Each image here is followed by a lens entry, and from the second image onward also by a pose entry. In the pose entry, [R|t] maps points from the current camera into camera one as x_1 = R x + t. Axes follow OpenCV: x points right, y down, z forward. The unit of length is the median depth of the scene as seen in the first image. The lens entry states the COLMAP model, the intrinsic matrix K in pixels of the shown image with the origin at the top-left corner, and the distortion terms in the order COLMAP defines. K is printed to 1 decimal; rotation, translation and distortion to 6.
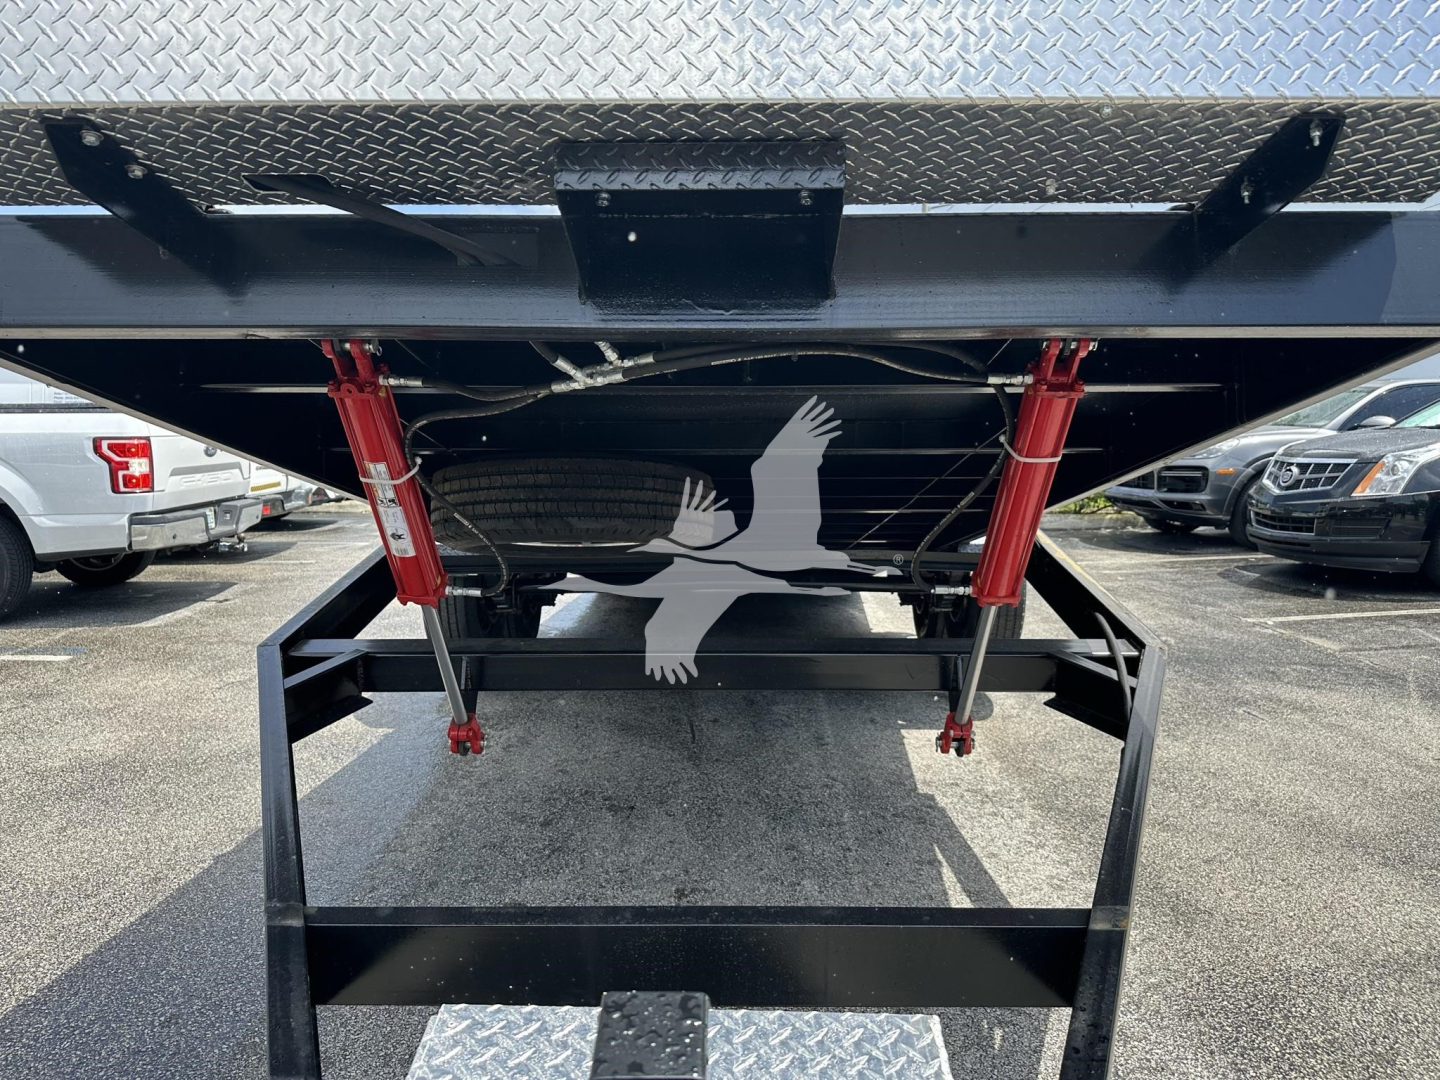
lens RADIAL K [[940.5, 0, 721.7], [0, 940.5, 554.0], [0, 0, 1]] dist [0.057768, -0.073395]
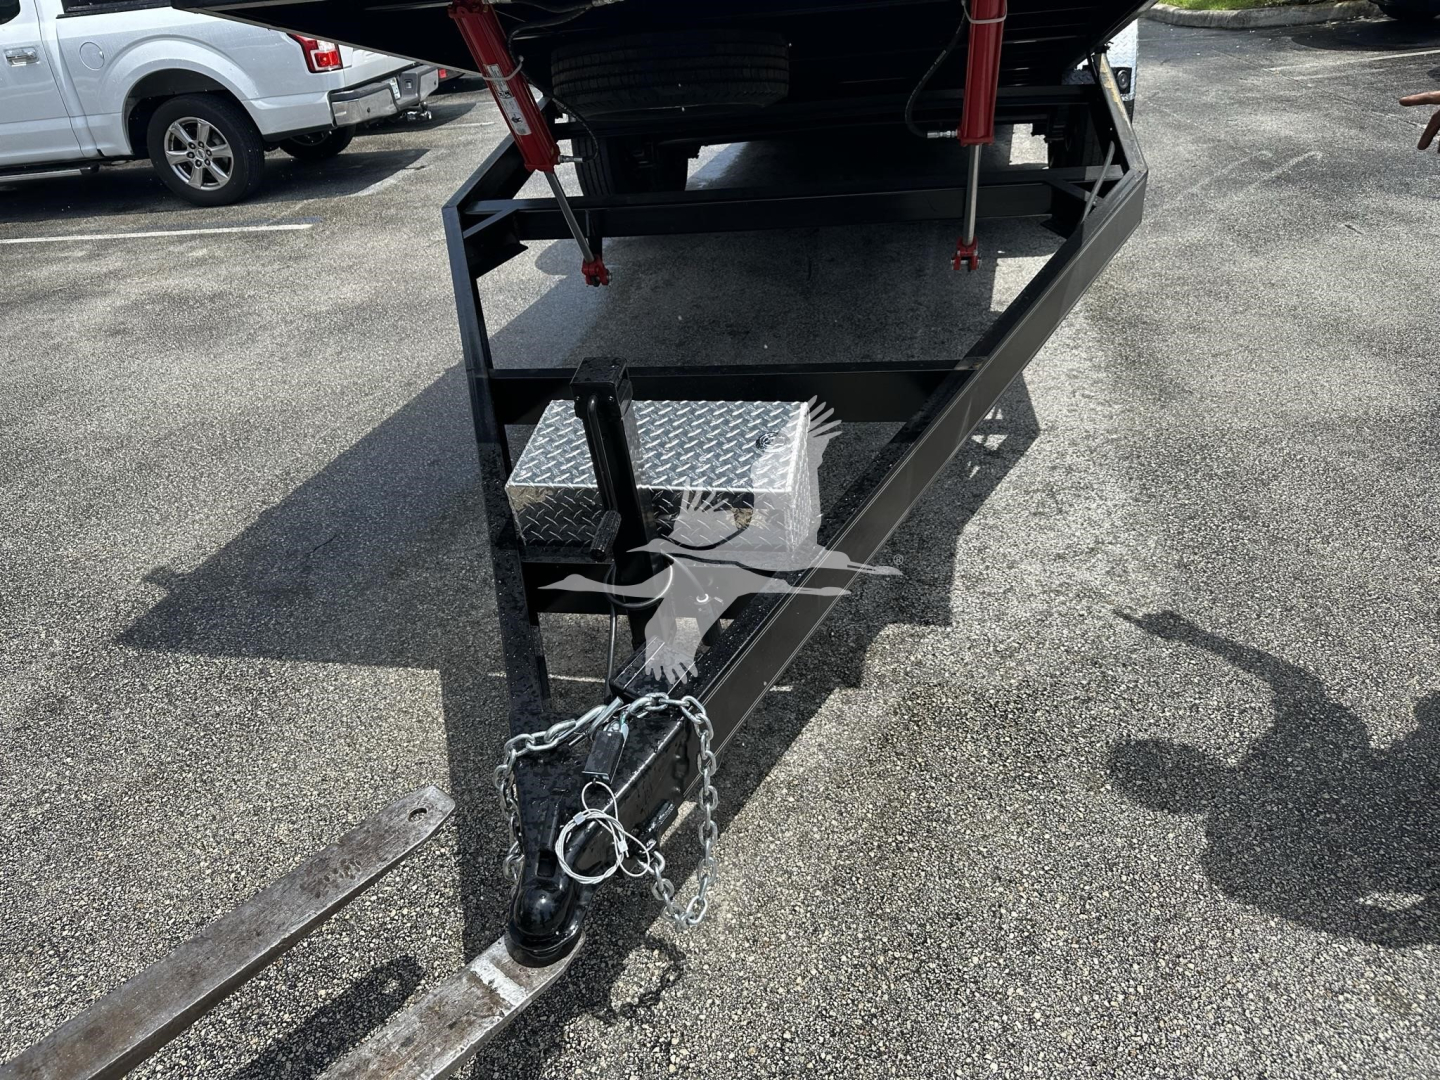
lens RADIAL K [[1043.5, 0, 745.1], [0, 1043.5, 514.2], [0, 0, 1]] dist [0.056923, -0.077197]
pose [[0.977364, 0.011764, -0.211239, 0.161468], [0.070690, 0.922911, 0.378469, -0.023202], [0.199407, -0.384834, 0.901188, -0.273061]]
